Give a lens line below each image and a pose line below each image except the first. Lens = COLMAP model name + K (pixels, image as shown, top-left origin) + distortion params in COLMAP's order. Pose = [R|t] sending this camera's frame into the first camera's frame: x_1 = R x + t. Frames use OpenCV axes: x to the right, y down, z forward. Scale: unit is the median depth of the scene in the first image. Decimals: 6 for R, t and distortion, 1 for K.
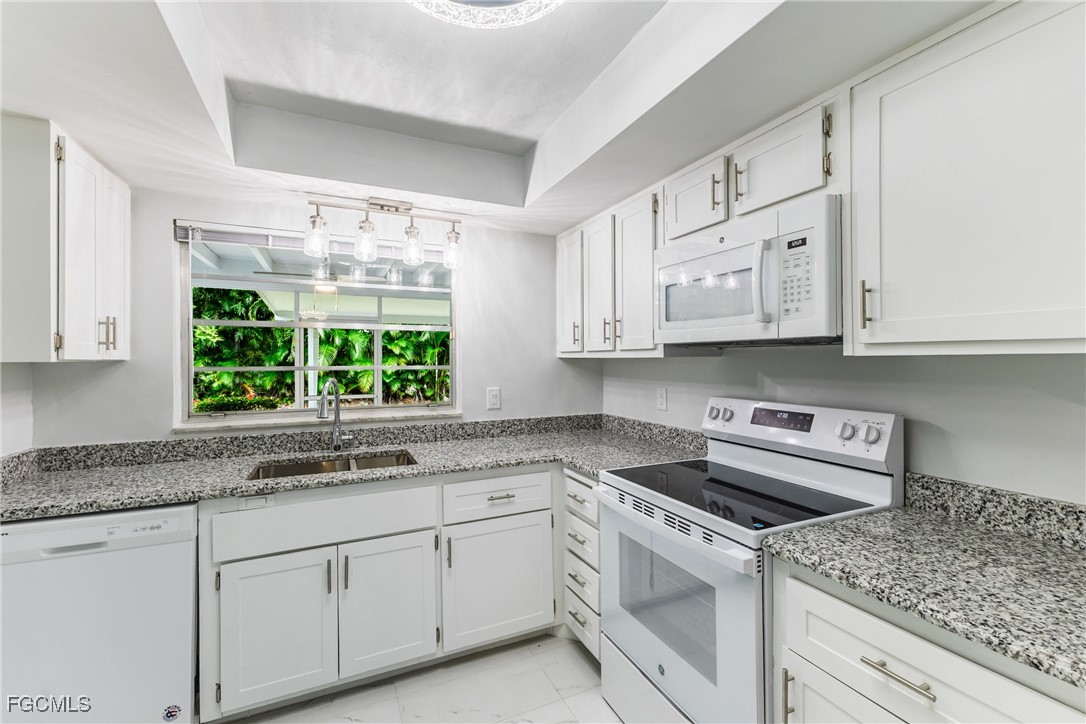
lens RADIAL K [[465.0, 0, 544.5], [0, 465.0, 356.2], [0, 0, 1]] dist [0.008978, -0.000112]
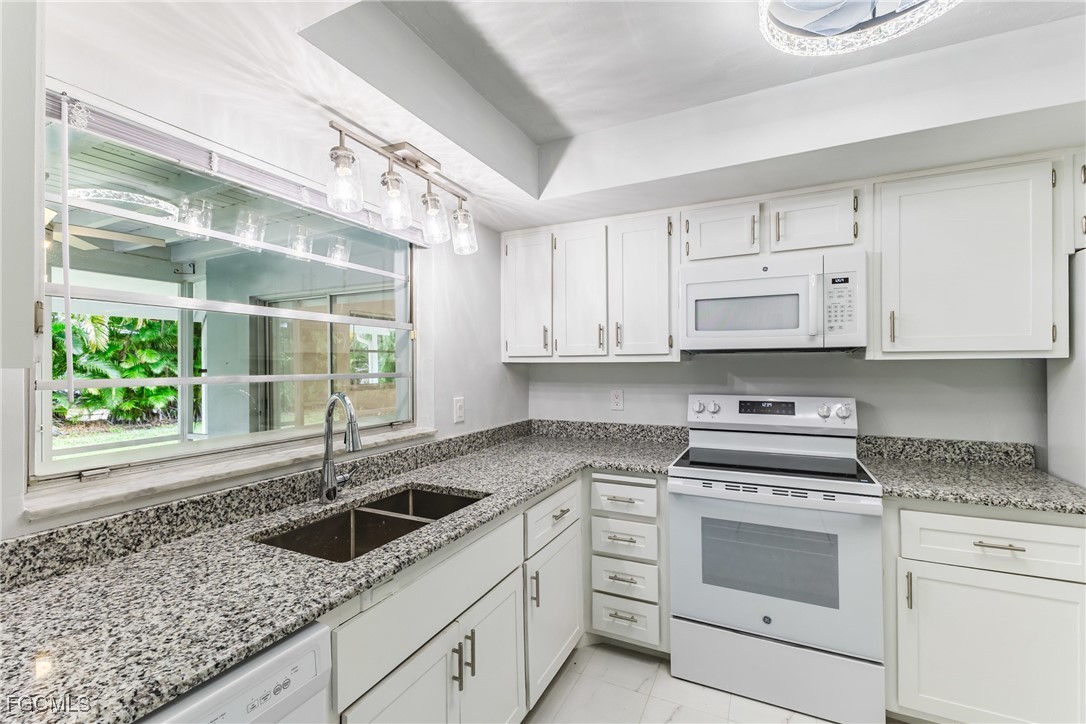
lens RADIAL K [[466.1, 0, 544.2], [0, 466.1, 360.8], [0, 0, 1]] dist [0.009798, -0.000769]
pose [[0.774583, 0.002190, 0.632469, -0.724768], [0.000622, 0.999991, -0.004224, 0.005025], [-0.632472, 0.003665, 0.774574, 0.319443]]
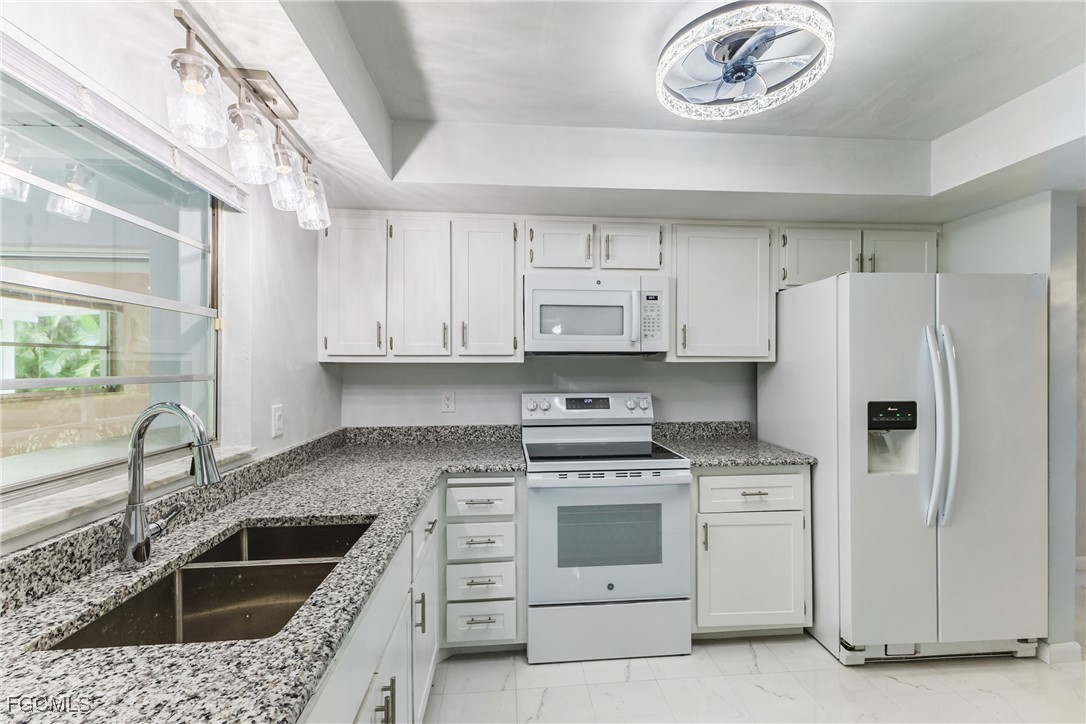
lens RADIAL K [[466.1, 0, 544.2], [0, 466.1, 360.8], [0, 0, 1]] dist [0.009798, -0.000769]
pose [[0.338706, 0.010696, 0.940832, -0.853713], [-0.004690, 0.999942, -0.009679, 0.009269], [-0.940881, -0.001134, 0.338736, 0.538636]]
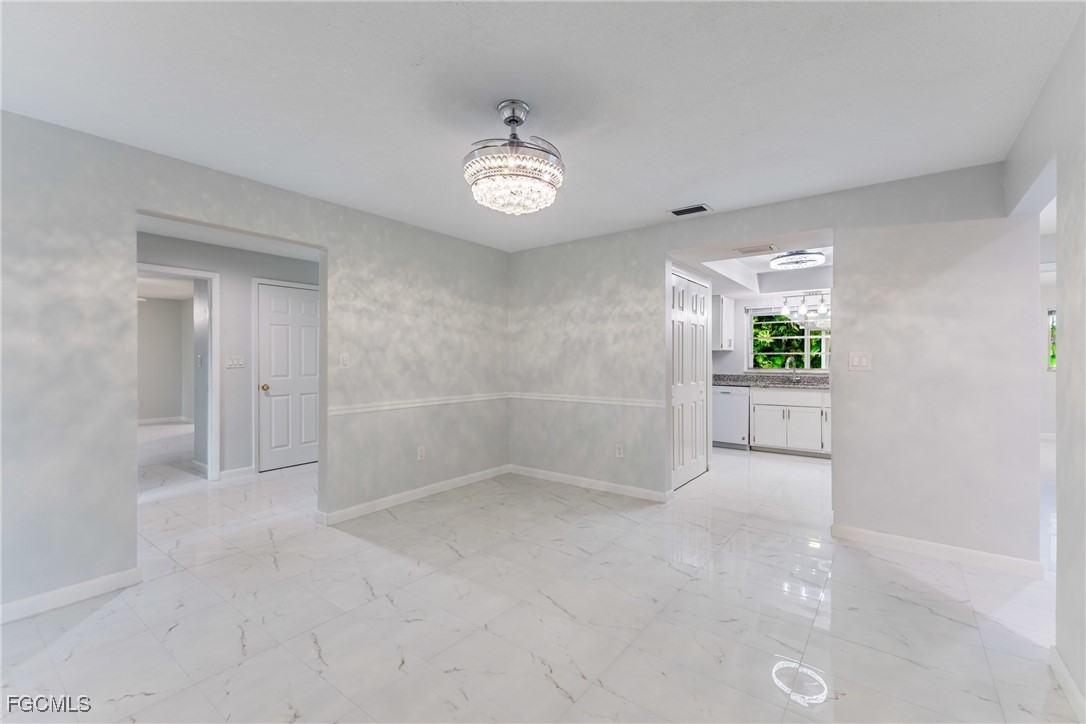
lens RADIAL K [[466.1, 0, 544.2], [0, 466.1, 360.8], [0, 0, 1]] dist [0.009798, -0.000769]
pose [[0.475059, 0.009827, -0.879899, 1.476199], [0.001733, 0.999925, 0.012104, 0.038710], [0.879952, -0.007275, 0.475006, -1.858868]]
